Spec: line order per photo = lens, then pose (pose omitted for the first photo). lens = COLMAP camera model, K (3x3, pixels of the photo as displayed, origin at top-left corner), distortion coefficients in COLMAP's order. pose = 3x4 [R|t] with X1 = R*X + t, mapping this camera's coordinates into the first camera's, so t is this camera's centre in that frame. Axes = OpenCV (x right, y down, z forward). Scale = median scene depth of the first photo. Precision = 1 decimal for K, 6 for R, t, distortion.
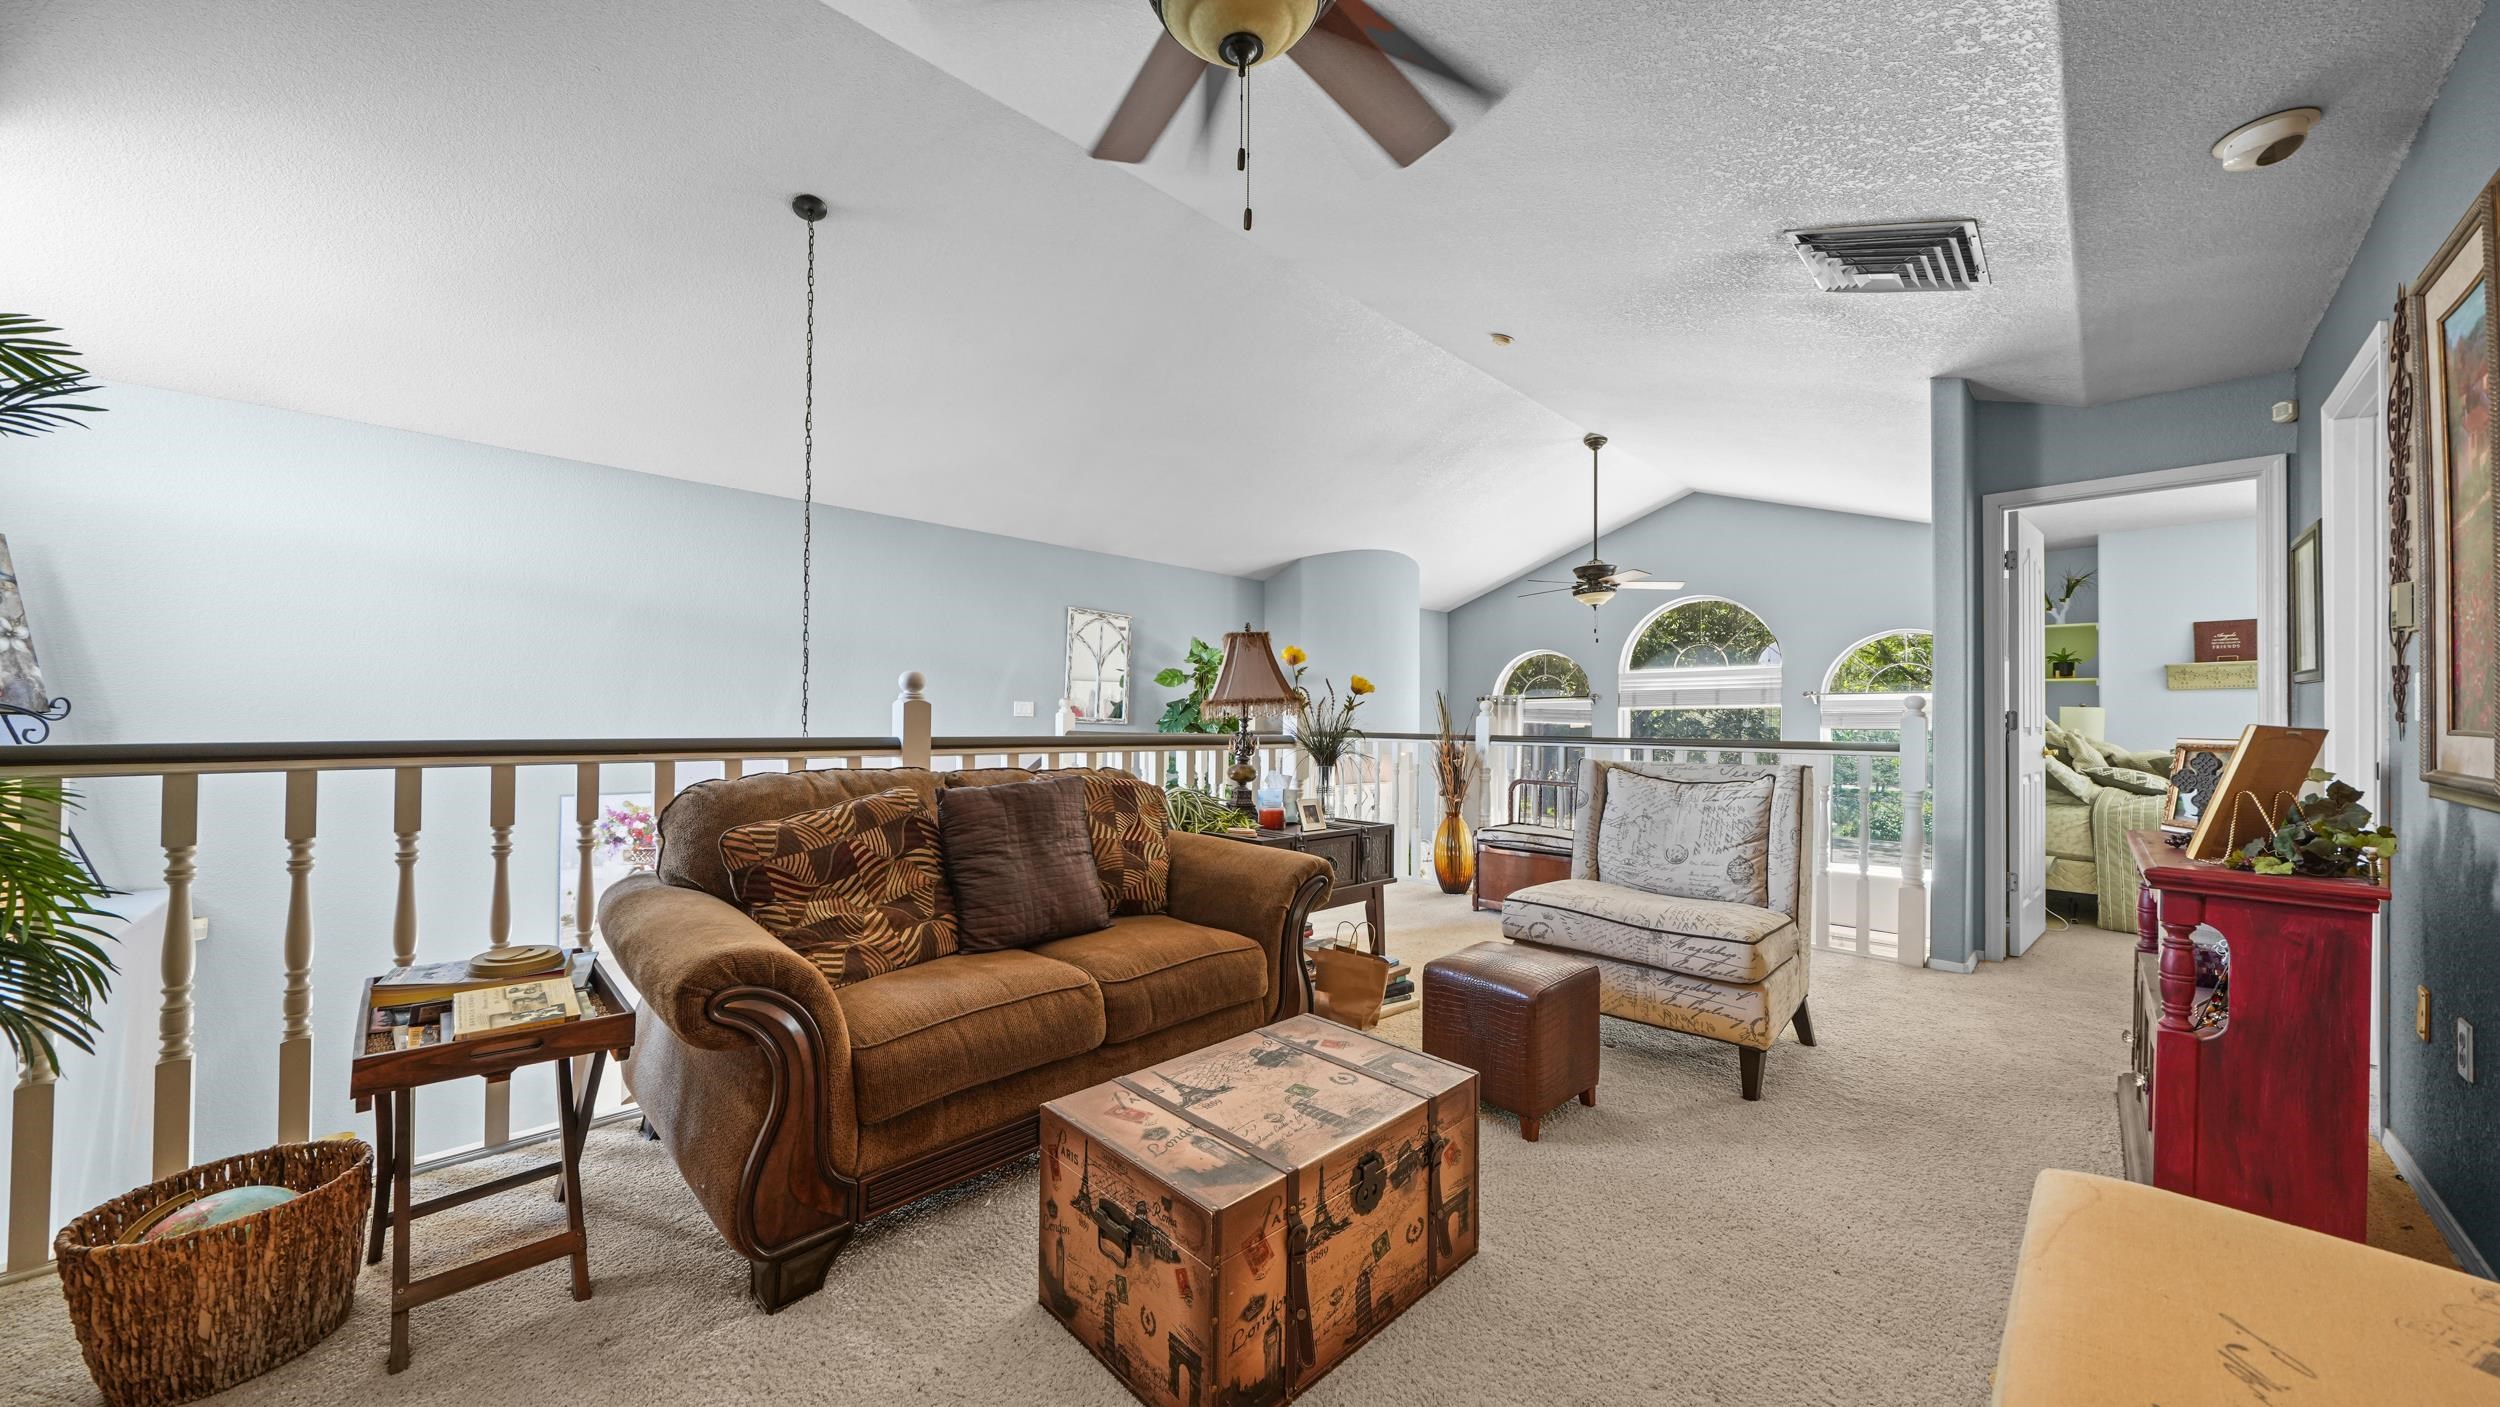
lens RADIAL K [[847.7, 0, 1245.8], [0, 847.7, 710.2], [0, 0, 1]] dist [-0.002041, -0.000191]
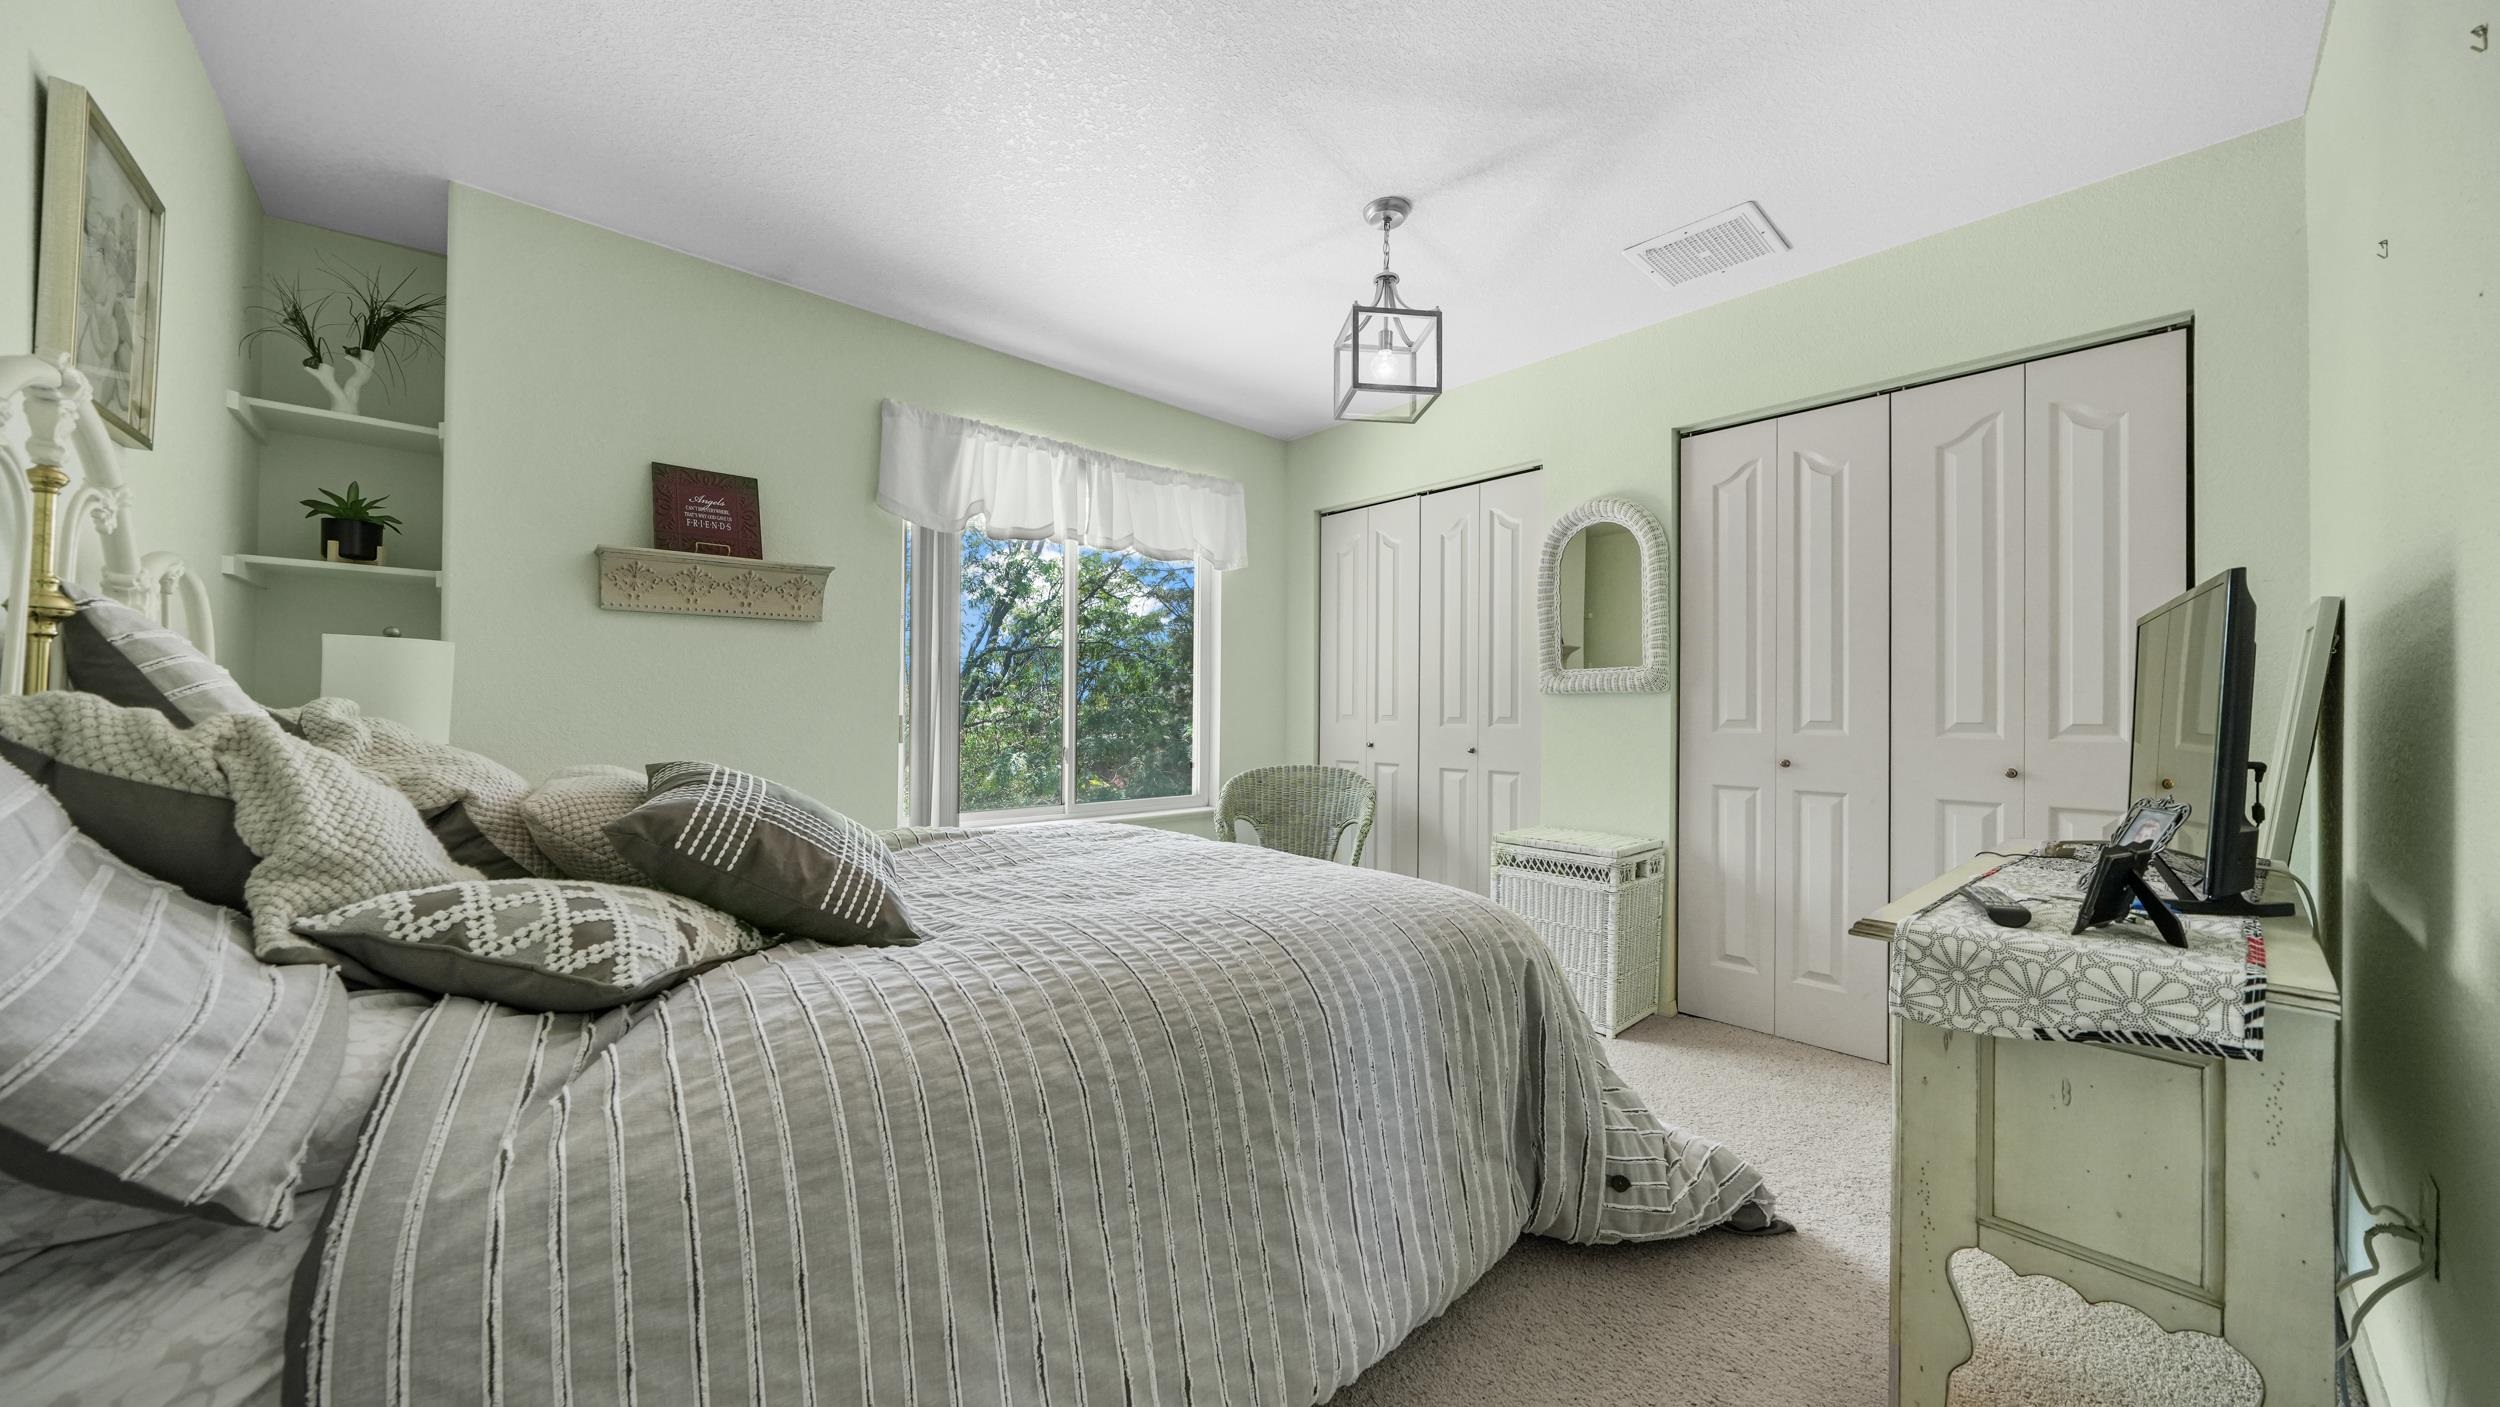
lens RADIAL K [[847.7, 0, 1245.8], [0, 847.7, 710.2], [0, 0, 1]] dist [-0.002041, -0.000191]
pose [[0.035181, -0.003807, 0.999374, 0.712398], [-0.026046, 0.999650, 0.004725, 0.016821], [-0.999041, -0.026196, 0.035070, 0.692796]]
